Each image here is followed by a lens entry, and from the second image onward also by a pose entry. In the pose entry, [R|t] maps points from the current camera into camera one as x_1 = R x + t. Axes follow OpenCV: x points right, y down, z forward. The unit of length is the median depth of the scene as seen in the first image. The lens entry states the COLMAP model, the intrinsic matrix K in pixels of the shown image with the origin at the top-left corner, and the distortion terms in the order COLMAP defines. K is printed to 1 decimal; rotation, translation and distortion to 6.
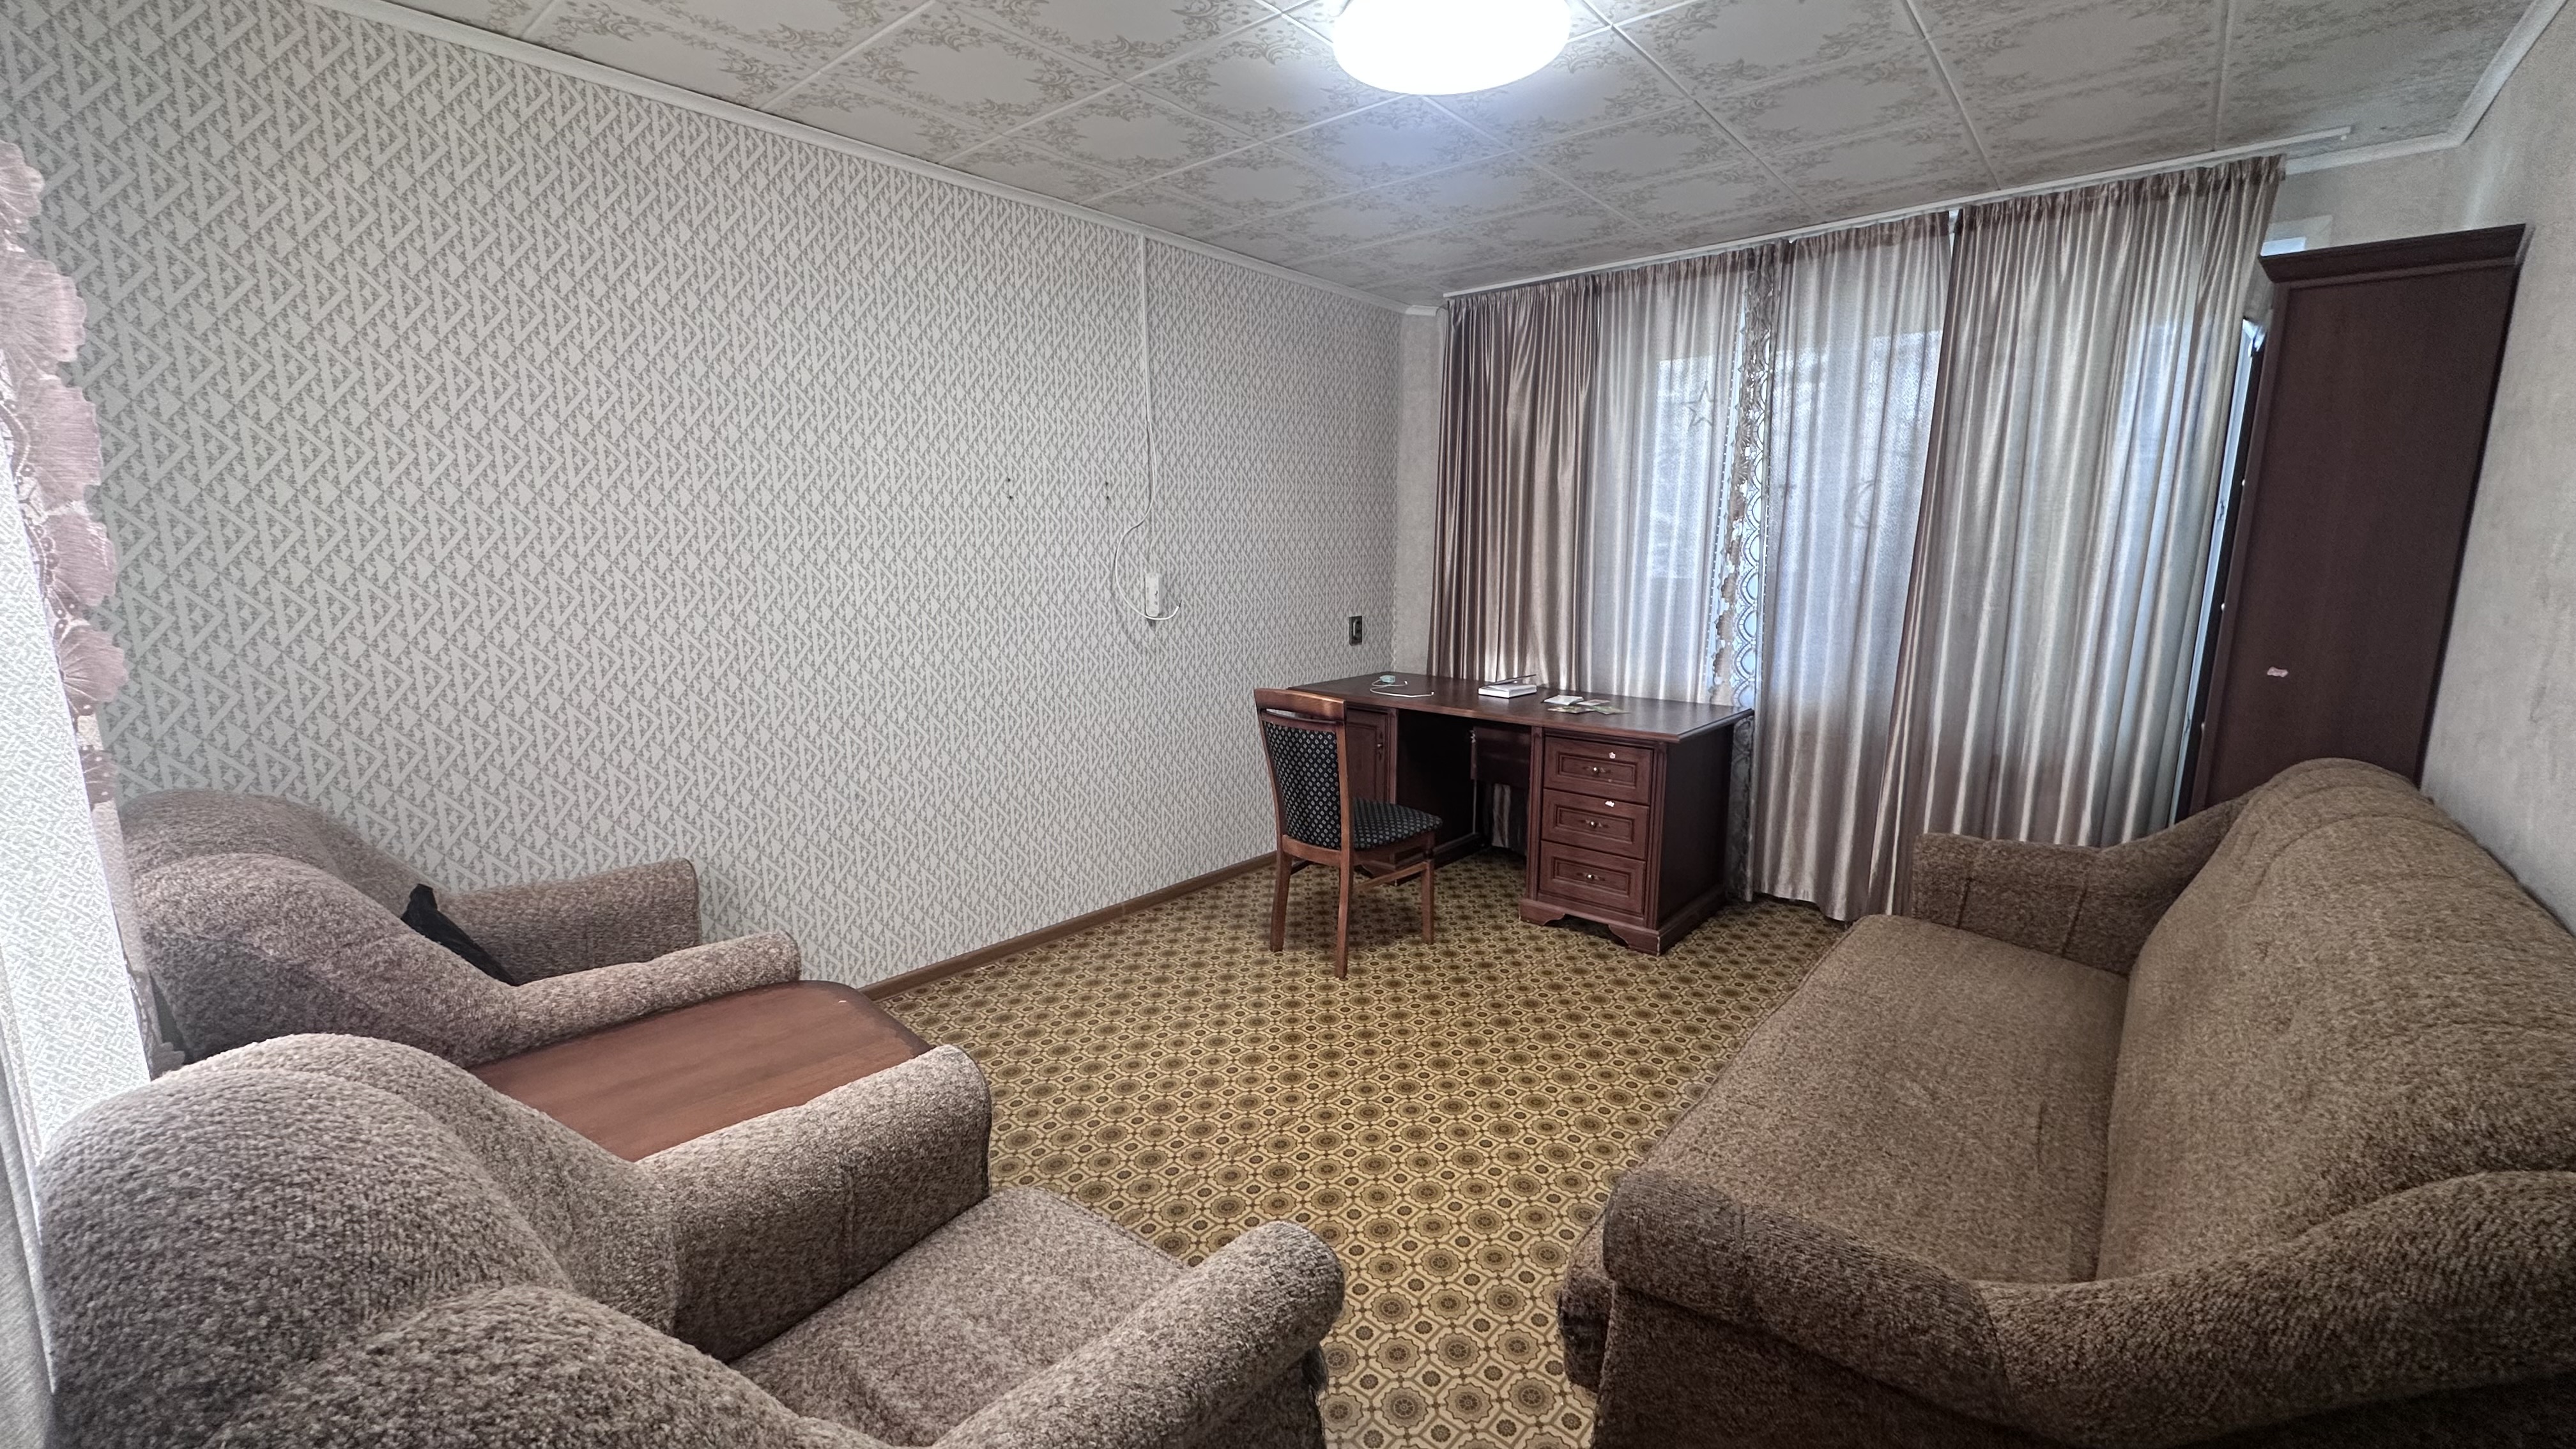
lens RADIAL K [[1024.2, 0, 1290.0], [0, 1024.2, 718.8], [0, 0, 1]] dist [-0.004088, 0.000919]
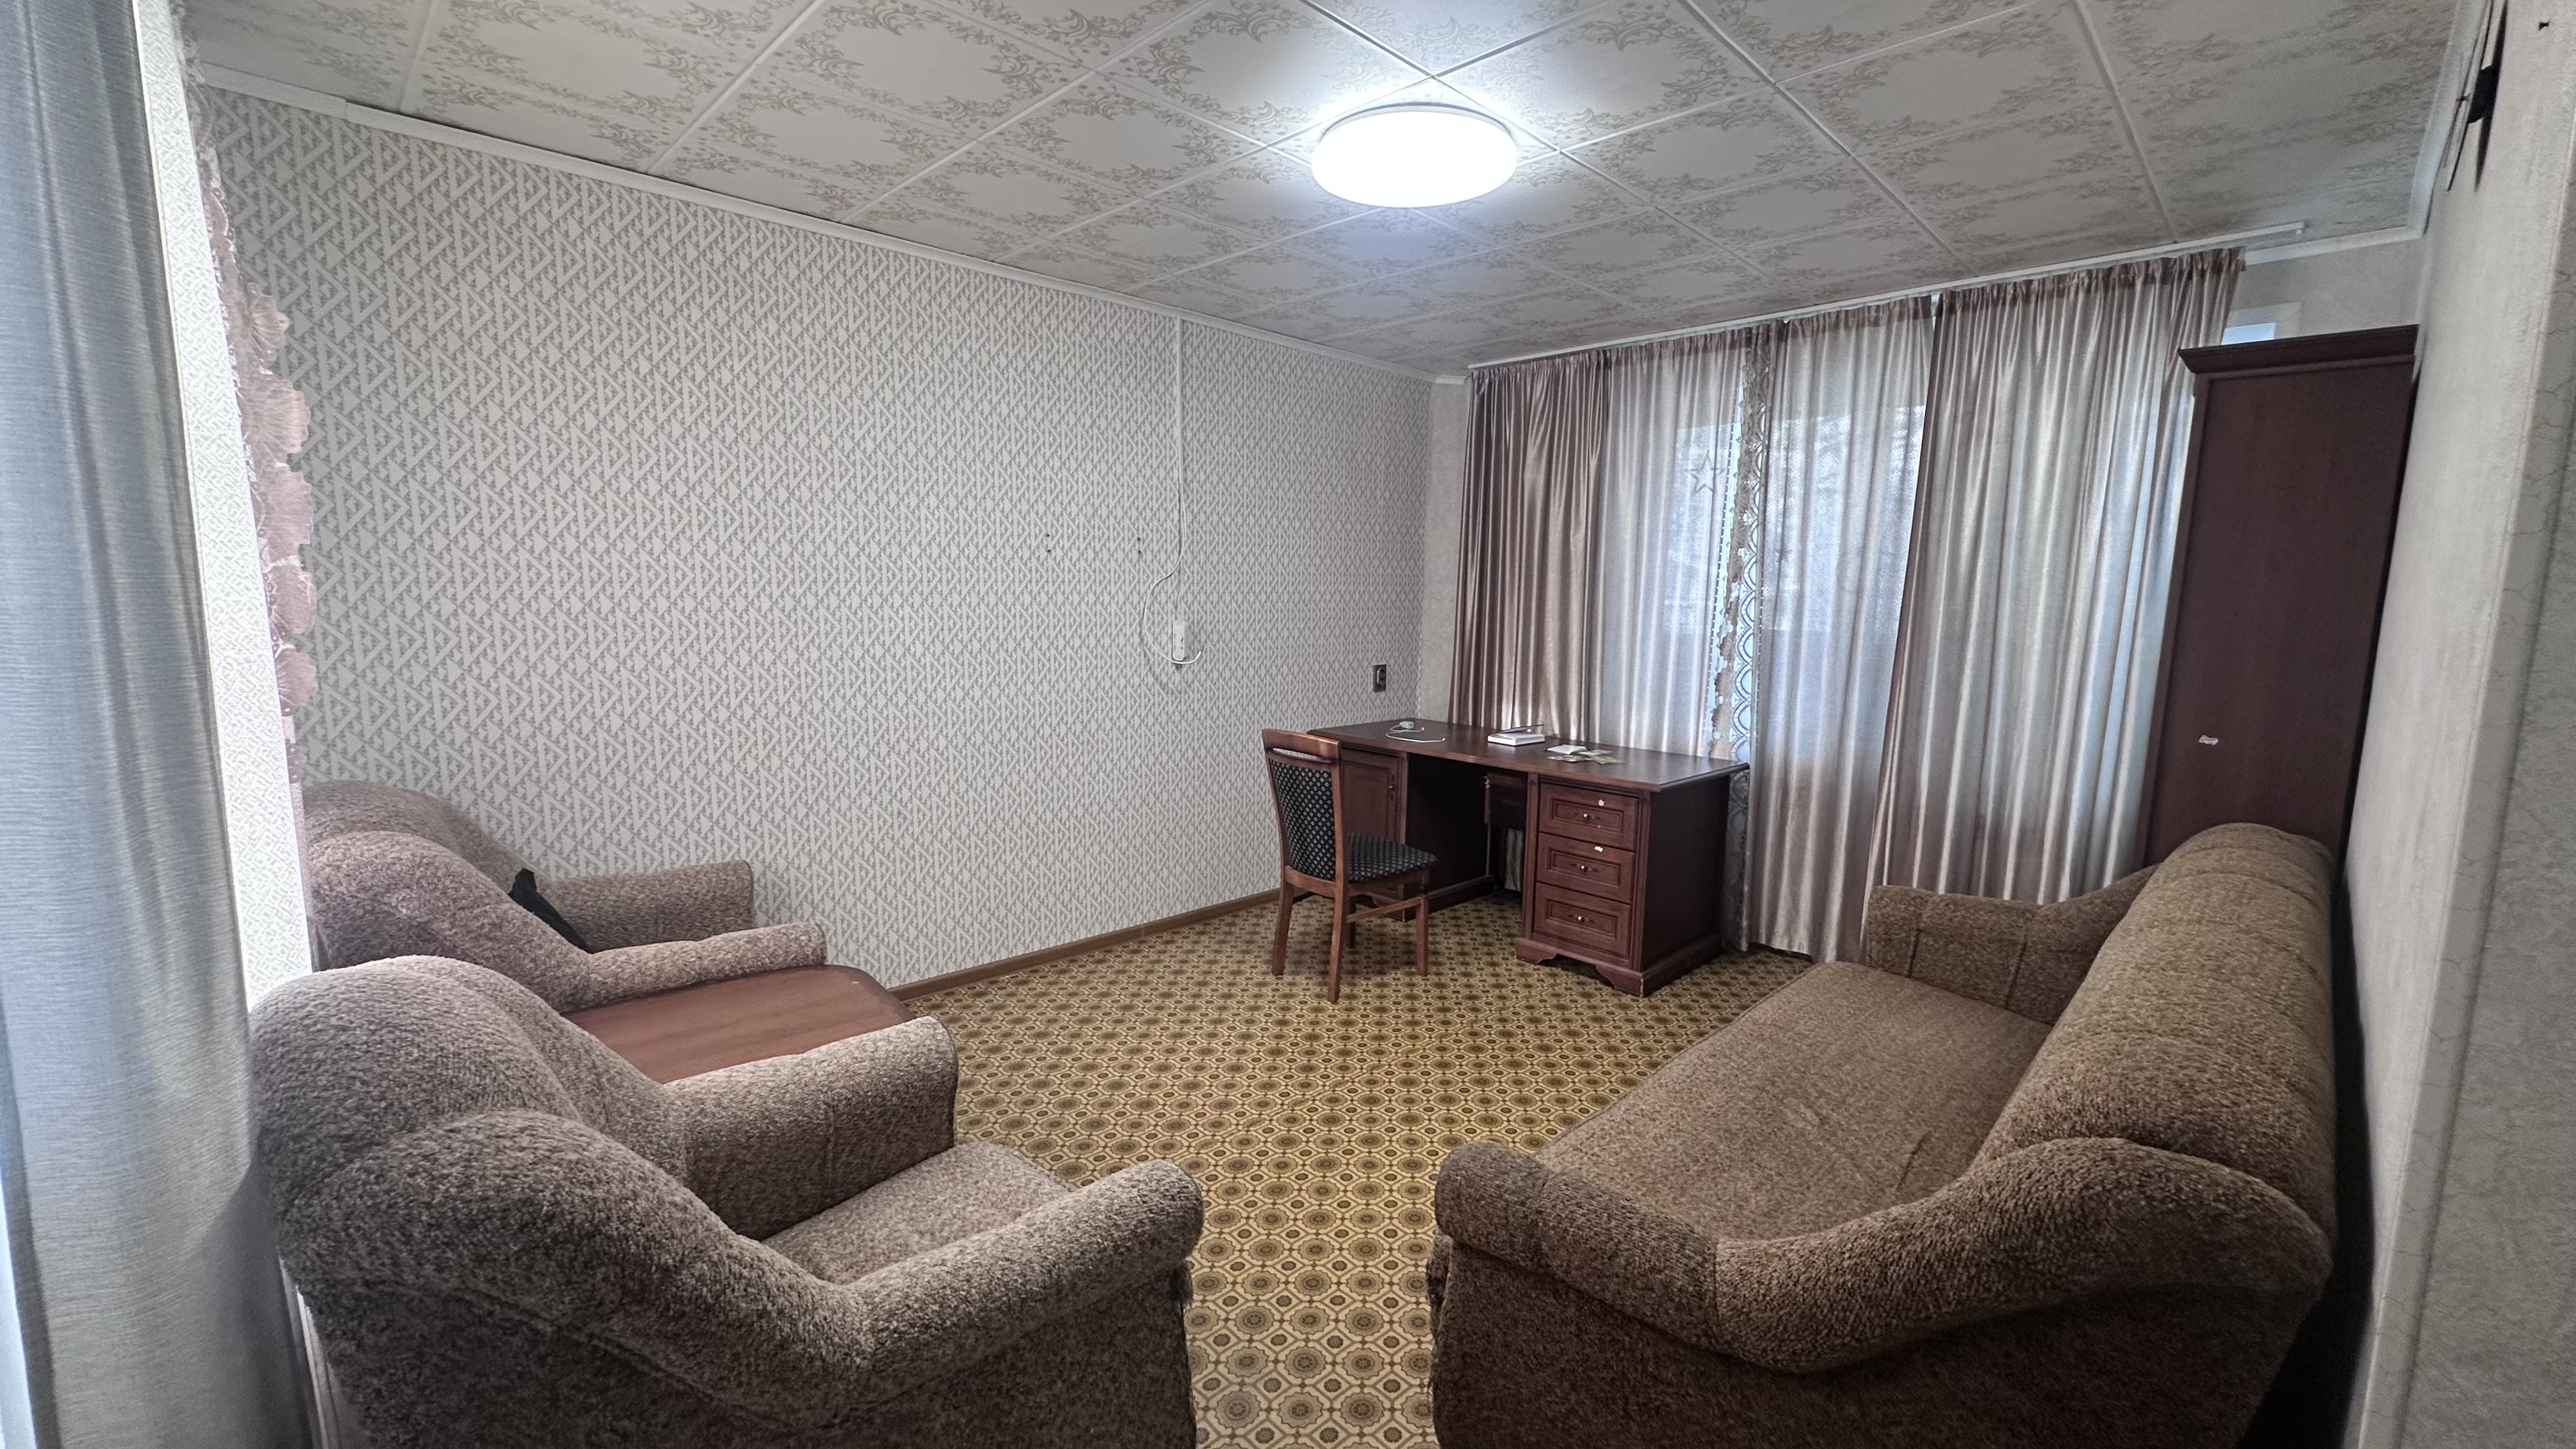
lens RADIAL K [[1024.2, 0, 1290.2], [0, 1024.2, 719.6], [0, 0, 1]] dist [-0.004088, 0.000919]
pose [[0.996398, 0.029124, -0.079647, 0.102656], [-0.032559, 0.998580, -0.042171, 0.006936], [0.078306, 0.044613, 0.995931, -0.100282]]
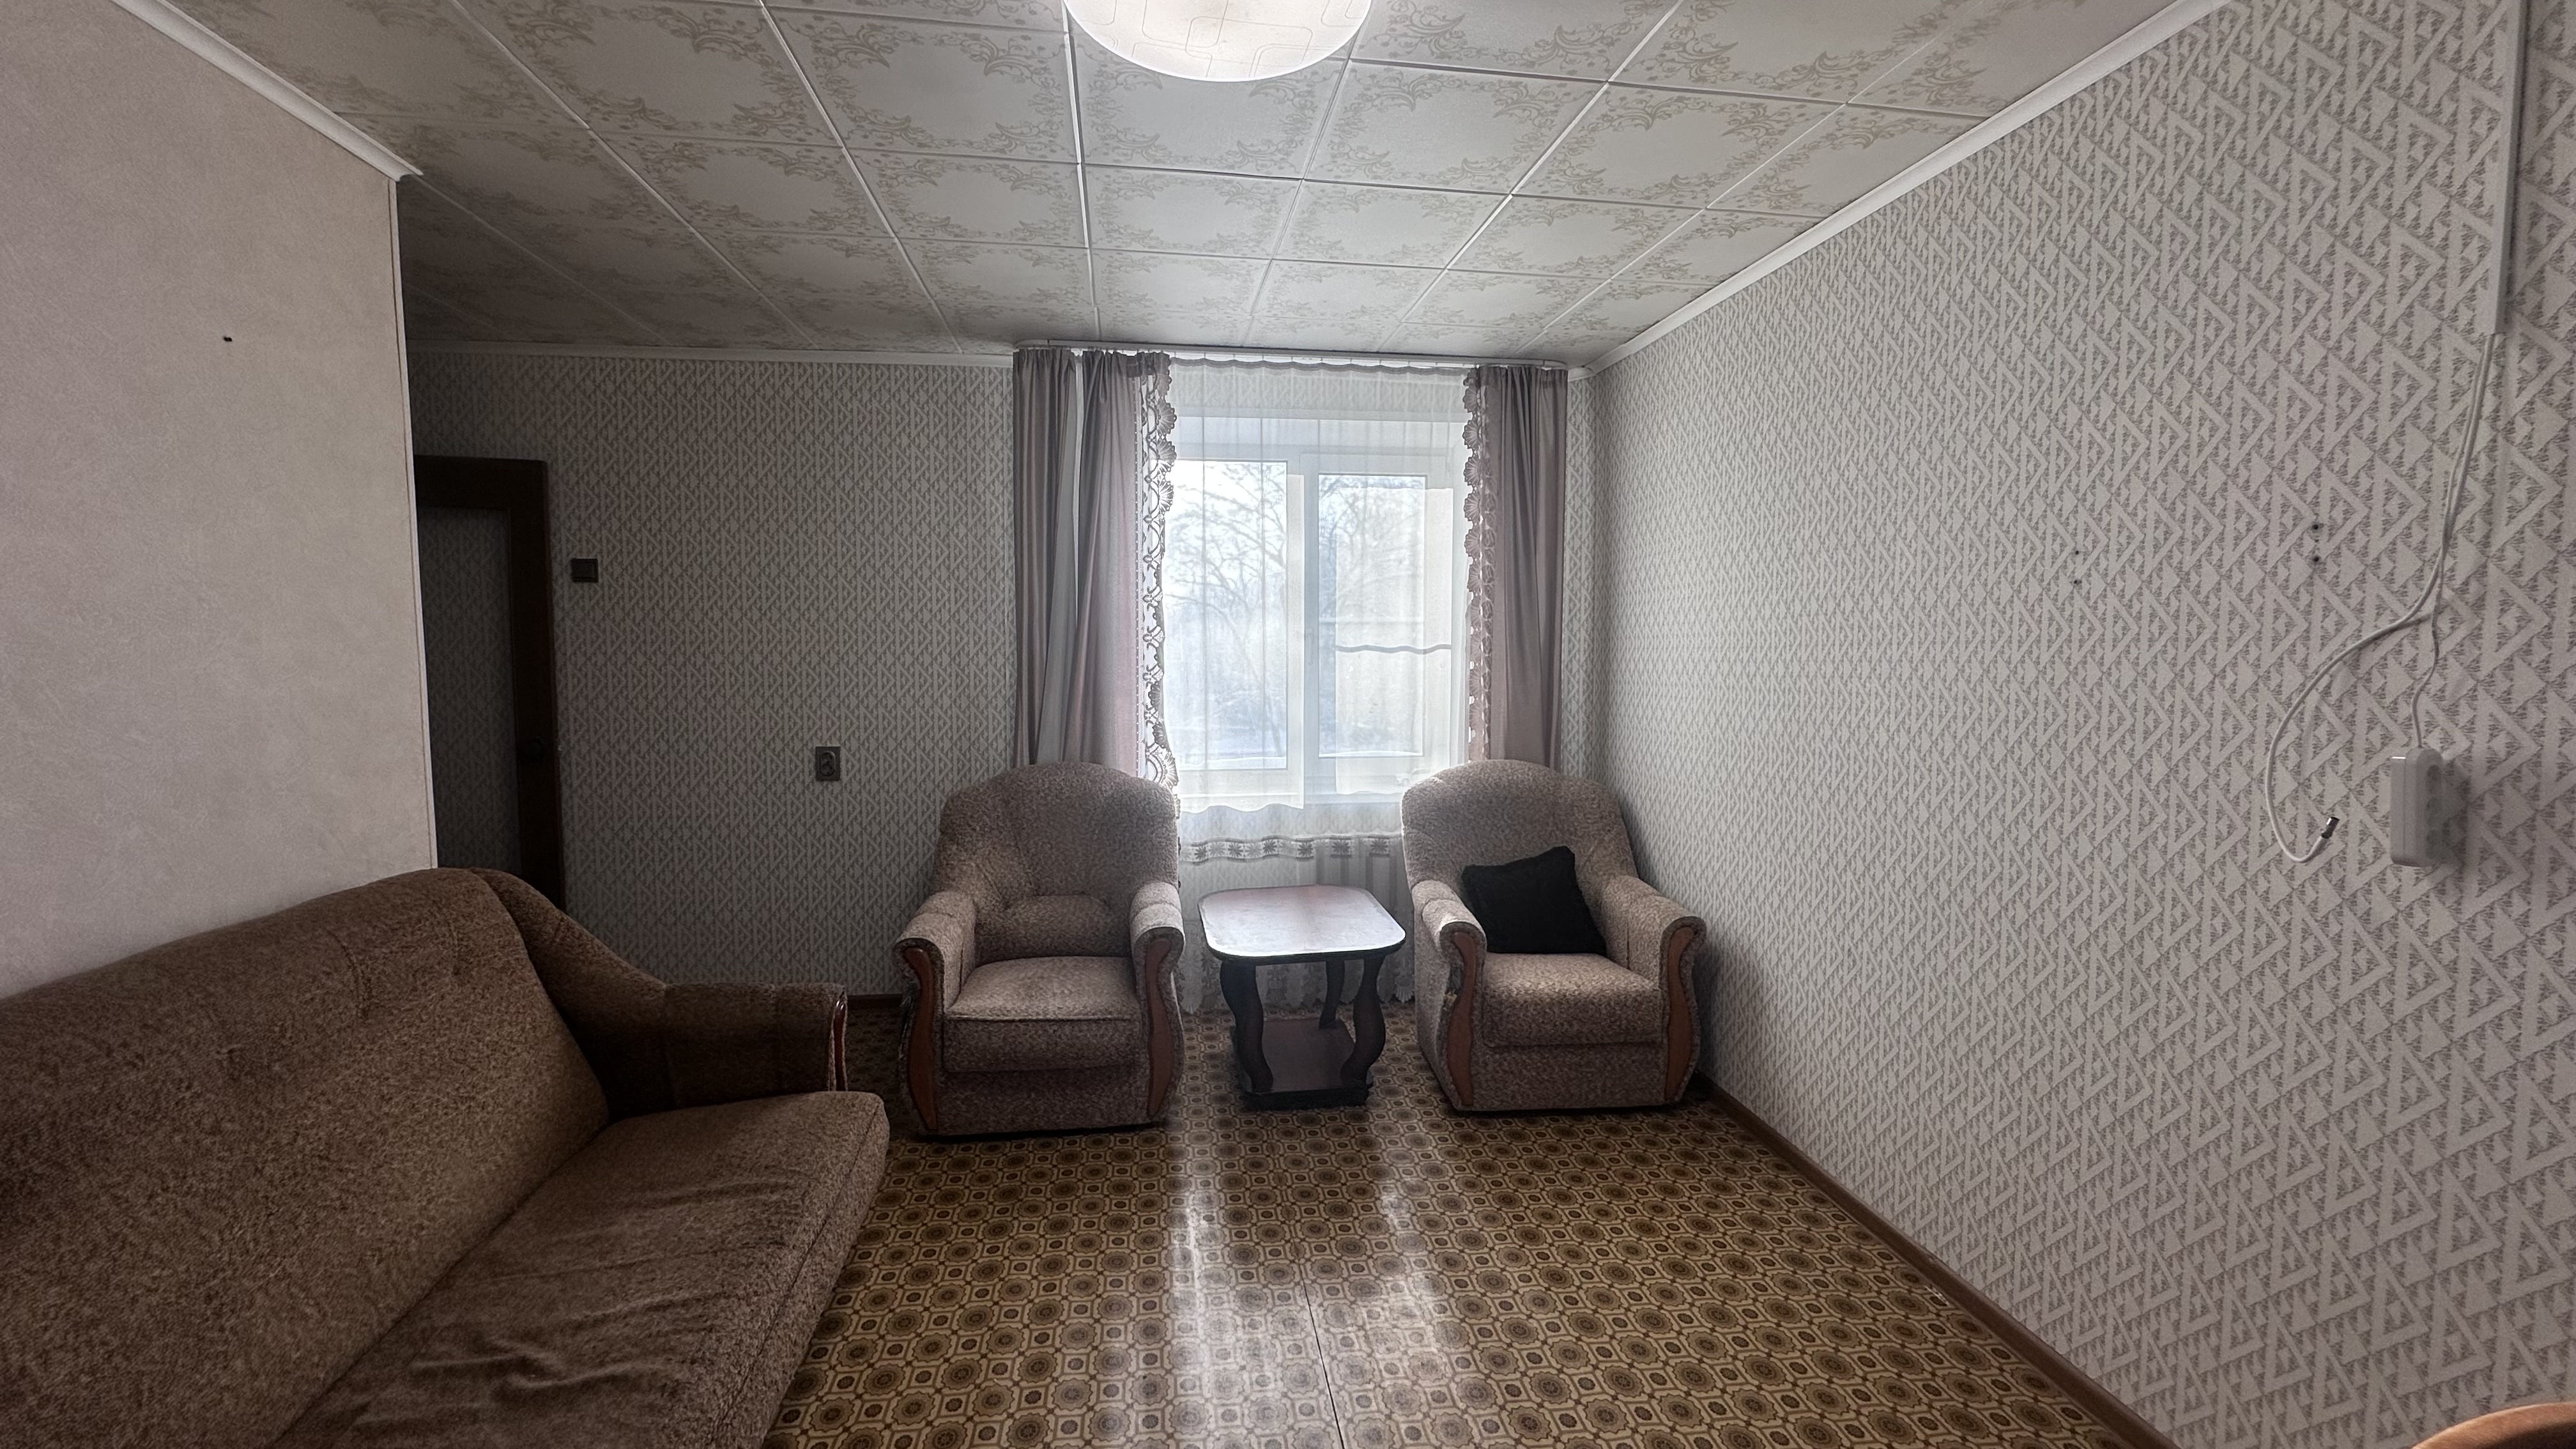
lens RADIAL K [[1024.2, 0, 1289.6], [0, 1024.2, 722.0], [0, 0, 1]] dist [-0.004088, 0.000919]
pose [[-0.649985, 0.059751, -0.757594, 0.571262], [-0.131316, 0.973078, 0.189410, -0.236152], [0.748515, 0.222598, -0.624640, 1.298153]]
